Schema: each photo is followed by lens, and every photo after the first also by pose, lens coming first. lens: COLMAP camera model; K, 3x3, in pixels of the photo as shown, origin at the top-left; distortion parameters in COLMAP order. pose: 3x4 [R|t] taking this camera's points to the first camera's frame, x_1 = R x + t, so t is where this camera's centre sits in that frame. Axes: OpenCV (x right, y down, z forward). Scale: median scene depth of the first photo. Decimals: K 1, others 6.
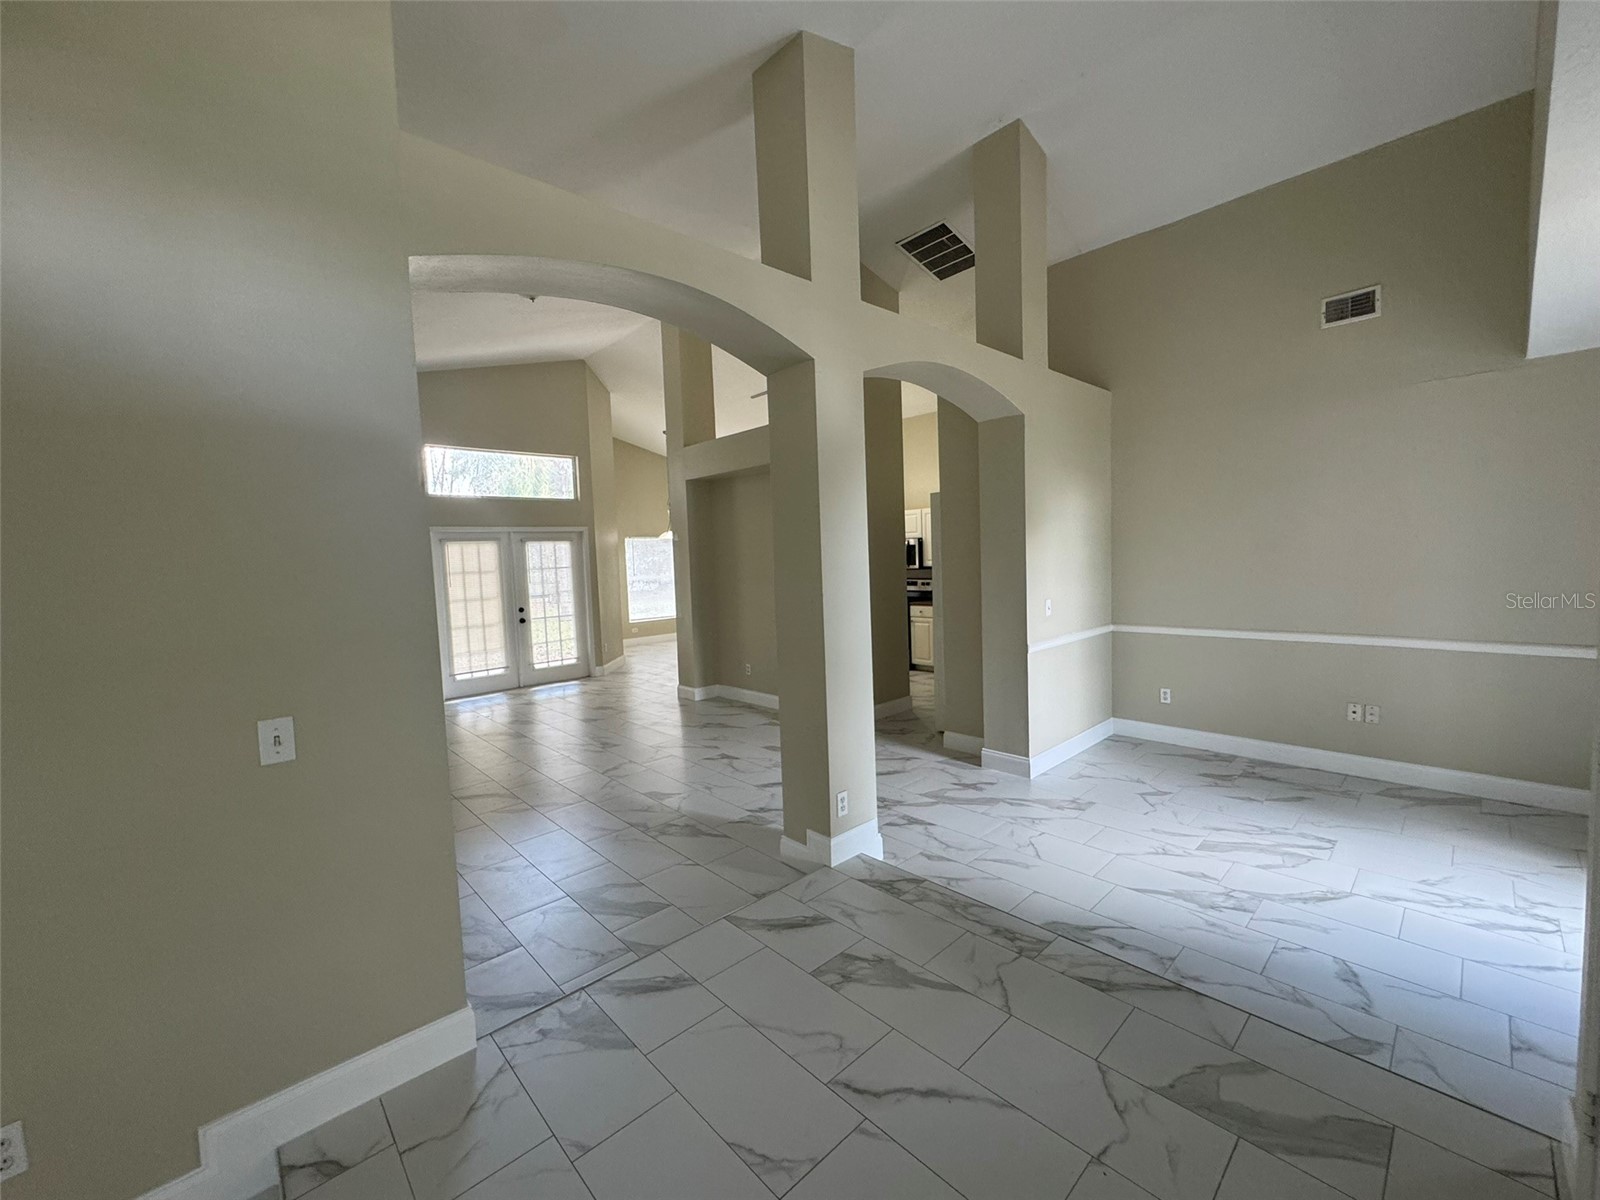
lens RADIAL K [[640.9, 0, 805.8], [0, 640.9, 601.4], [0, 0, 1]] dist [-0.004926, 0.000874]
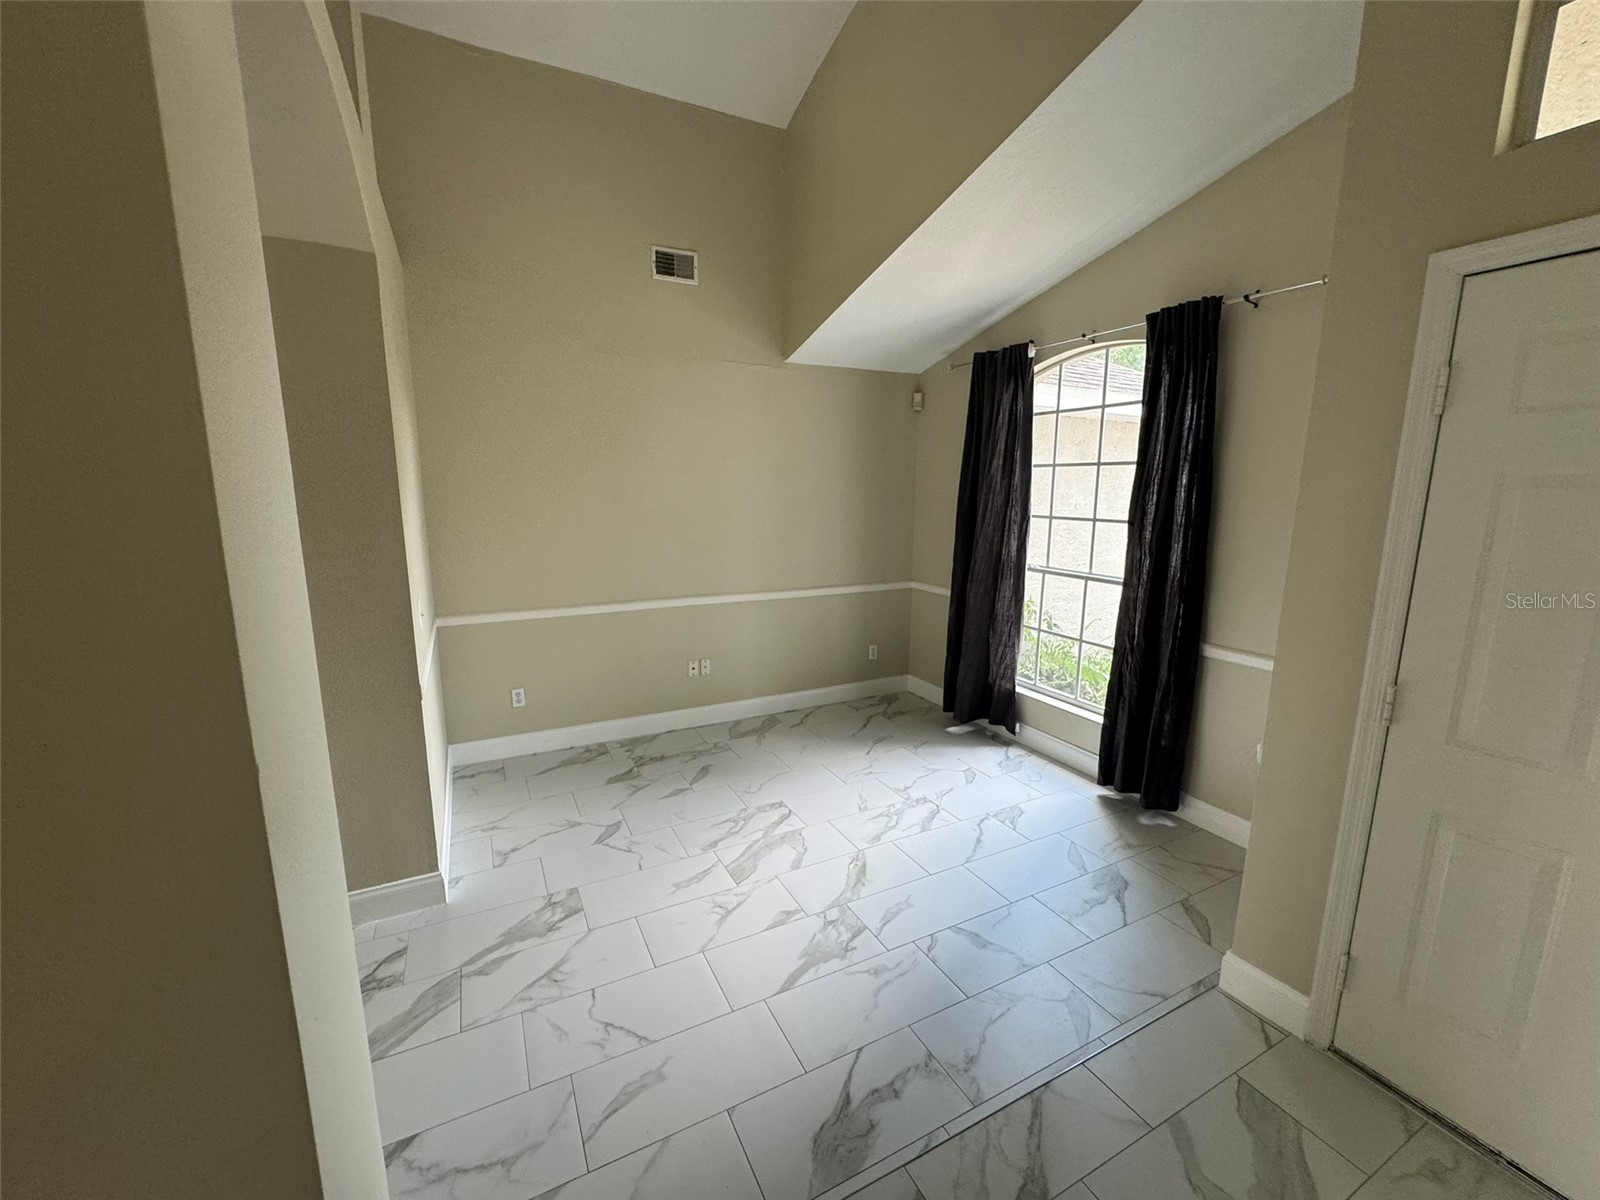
lens RADIAL K [[640.9, 0, 794.2], [0, 640.9, 596.3], [0, 0, 1]] dist [-0.004926, 0.000874]
pose [[0.283995, -0.126074, 0.950501, -0.053141], [0.050525, 0.991908, 0.116470, -0.036183], [-0.957494, 0.014947, 0.288067, 0.316217]]
